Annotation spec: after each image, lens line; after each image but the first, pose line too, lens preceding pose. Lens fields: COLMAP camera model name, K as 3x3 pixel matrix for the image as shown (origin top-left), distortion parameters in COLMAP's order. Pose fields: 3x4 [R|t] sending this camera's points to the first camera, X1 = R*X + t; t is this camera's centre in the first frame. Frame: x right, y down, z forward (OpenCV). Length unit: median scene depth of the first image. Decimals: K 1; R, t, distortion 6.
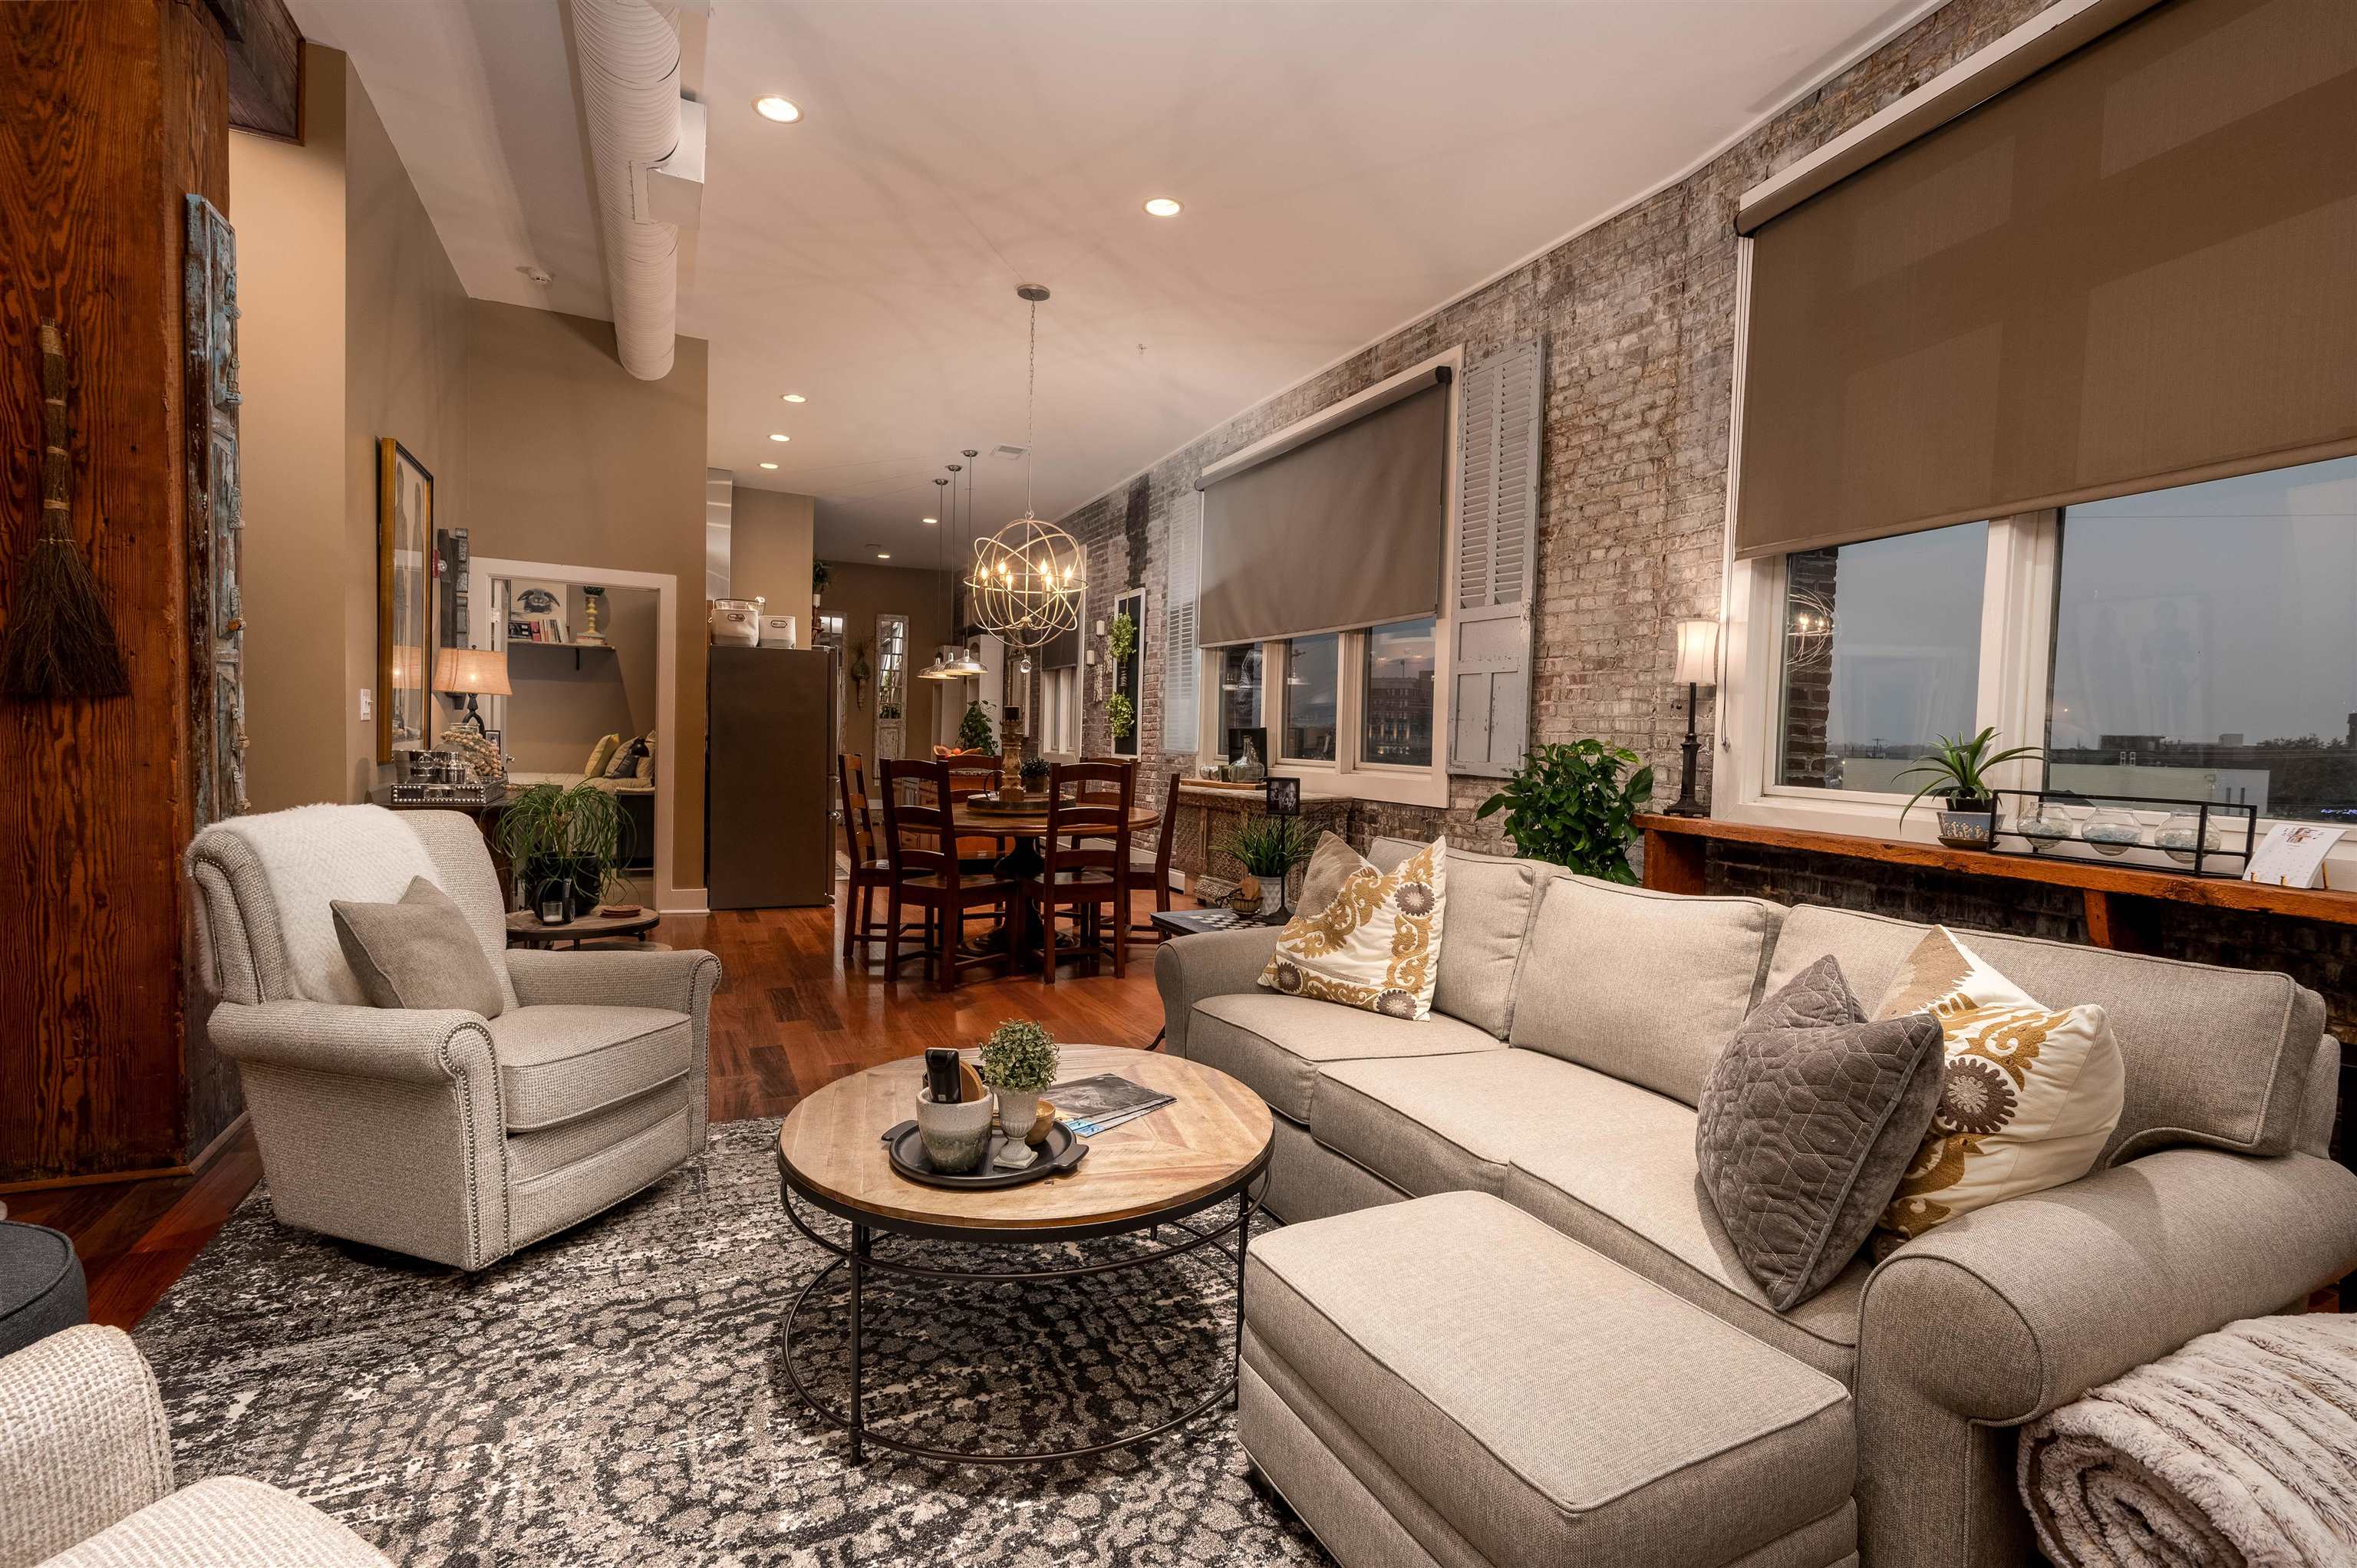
lens RADIAL K [[1092.7, 0, 1178.5], [0, 1092.7, 784.0], [0, 0, 1]] dist [-0.001812, 0.000069]
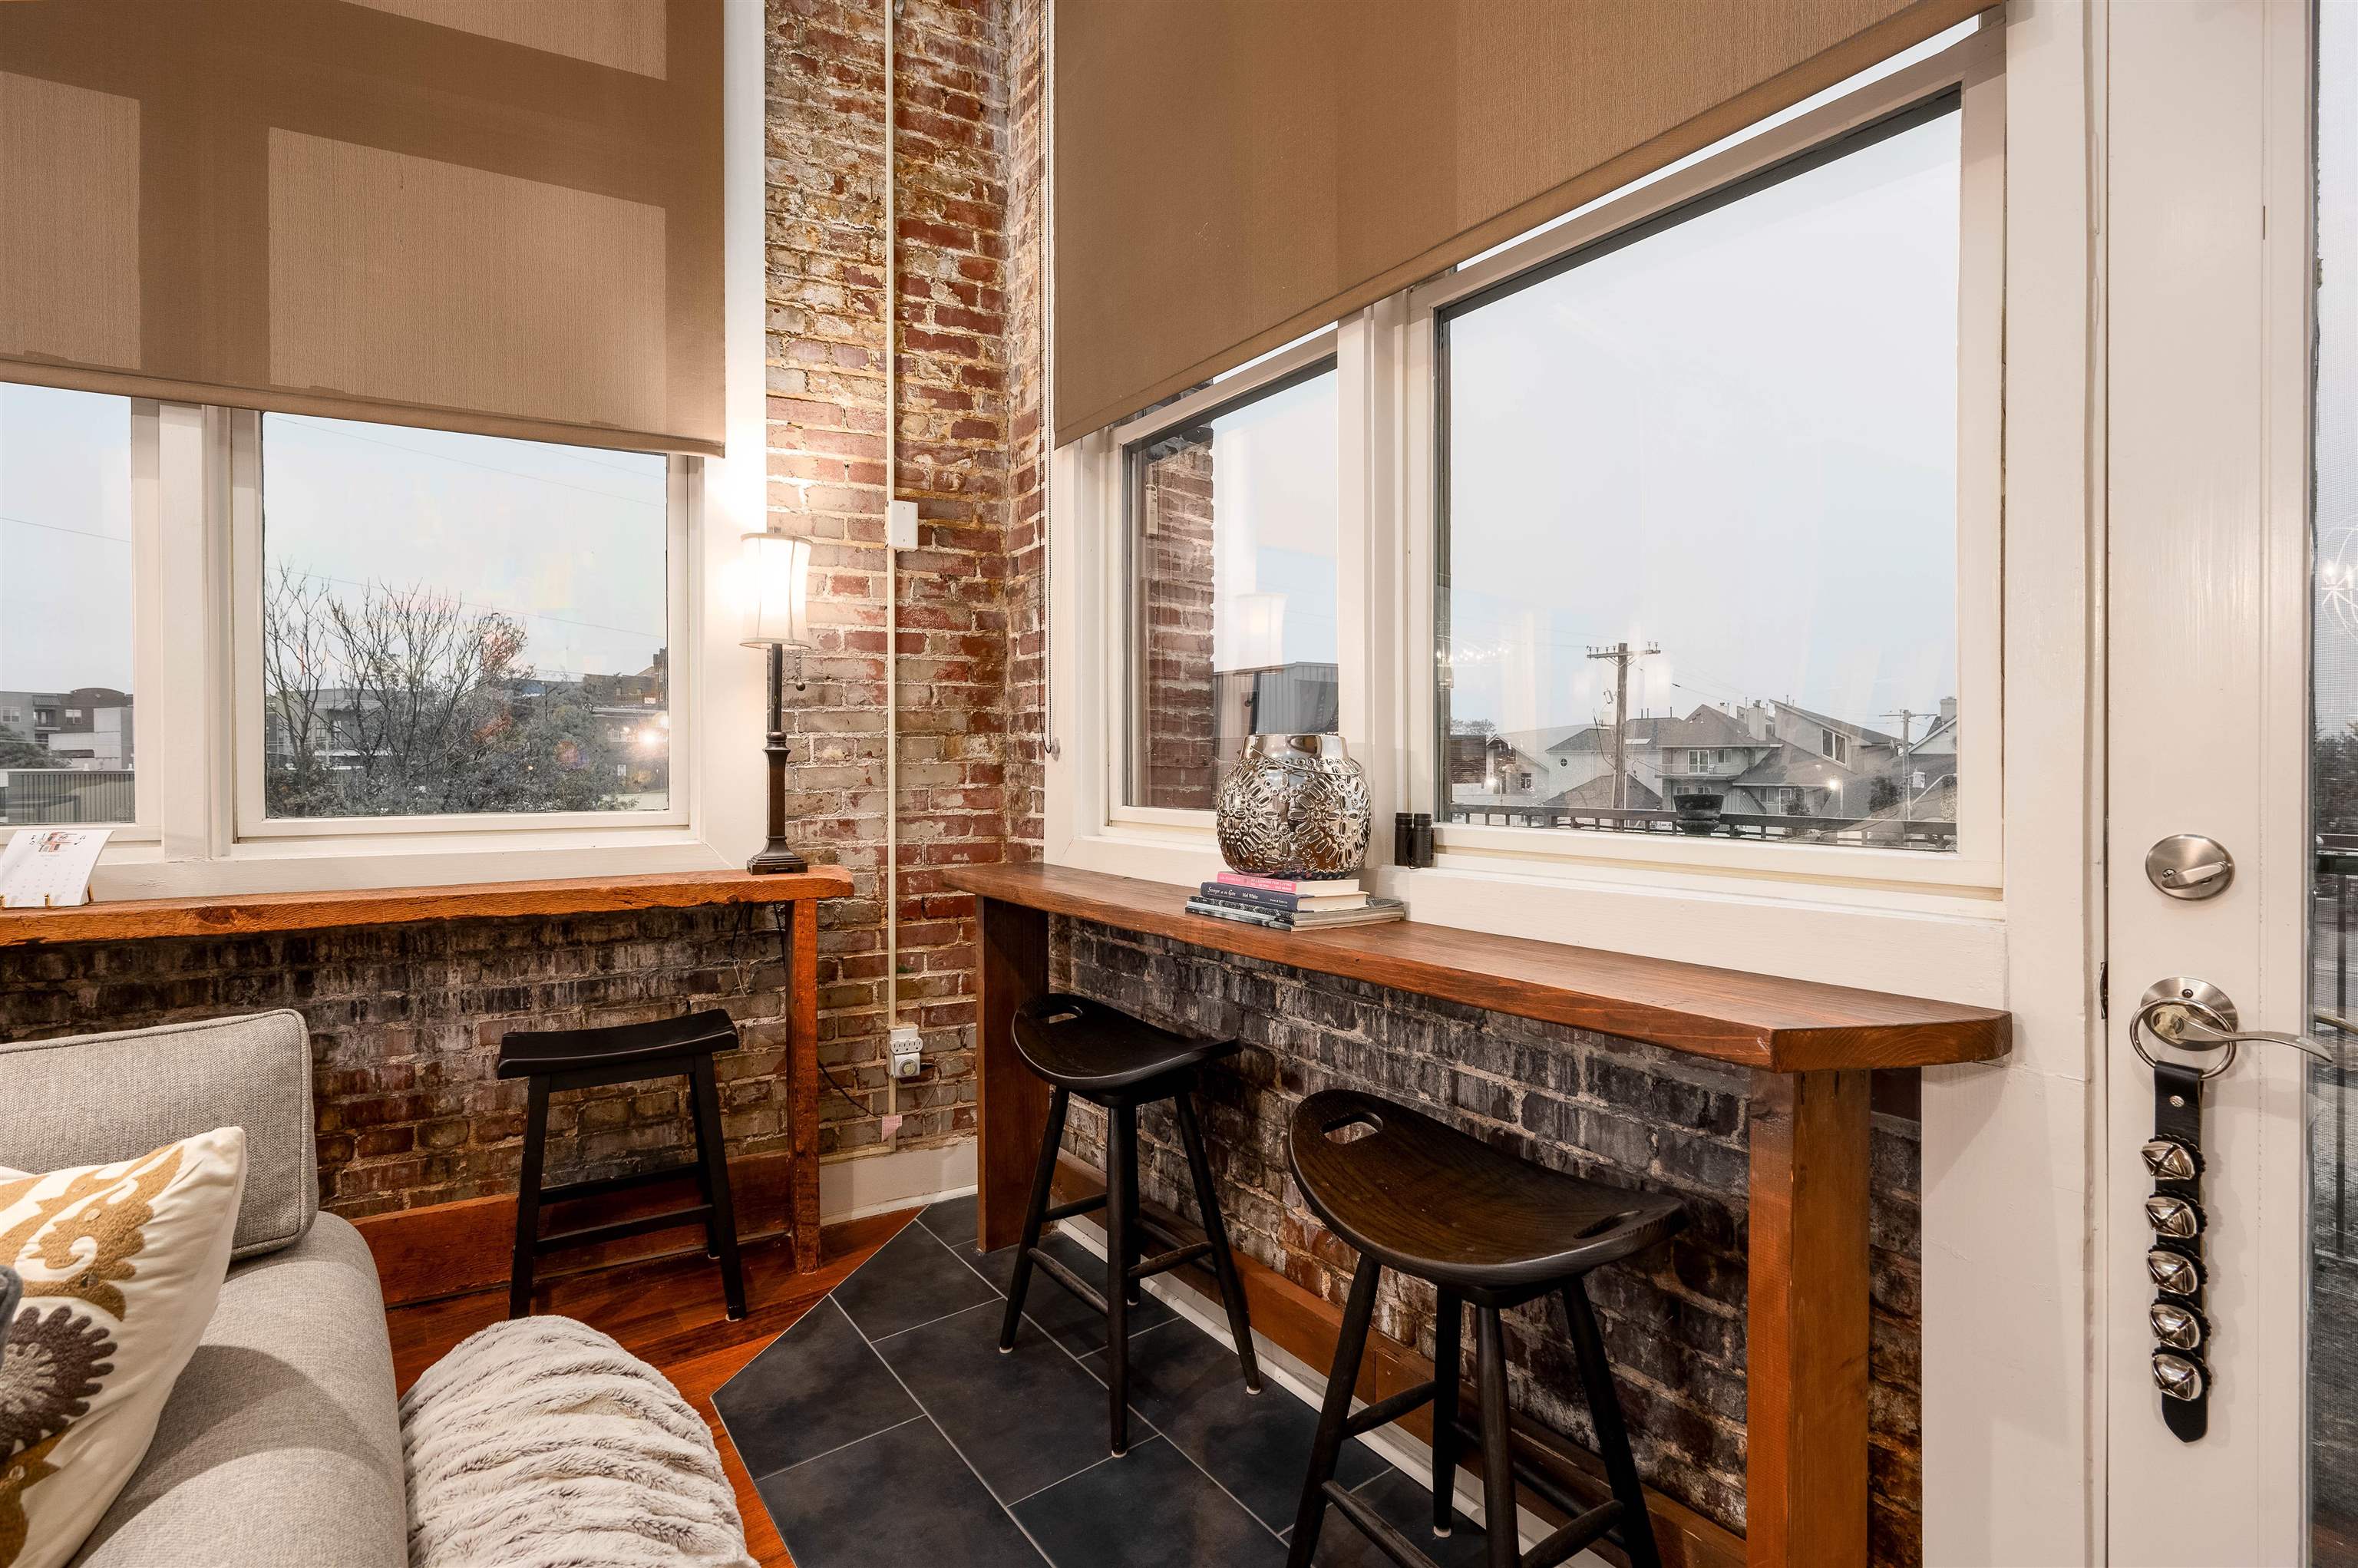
lens RADIAL K [[1087.8, 0, 1179.0], [0, 1087.8, 784.0], [0, 0, 1]] dist [0.020082, -0.000021]
pose [[-0.194393, -0.042721, 0.979993, 0.087642], [0.031179, 0.998277, 0.049703, -0.017930], [-0.980428, 0.040217, -0.192726, 0.539094]]
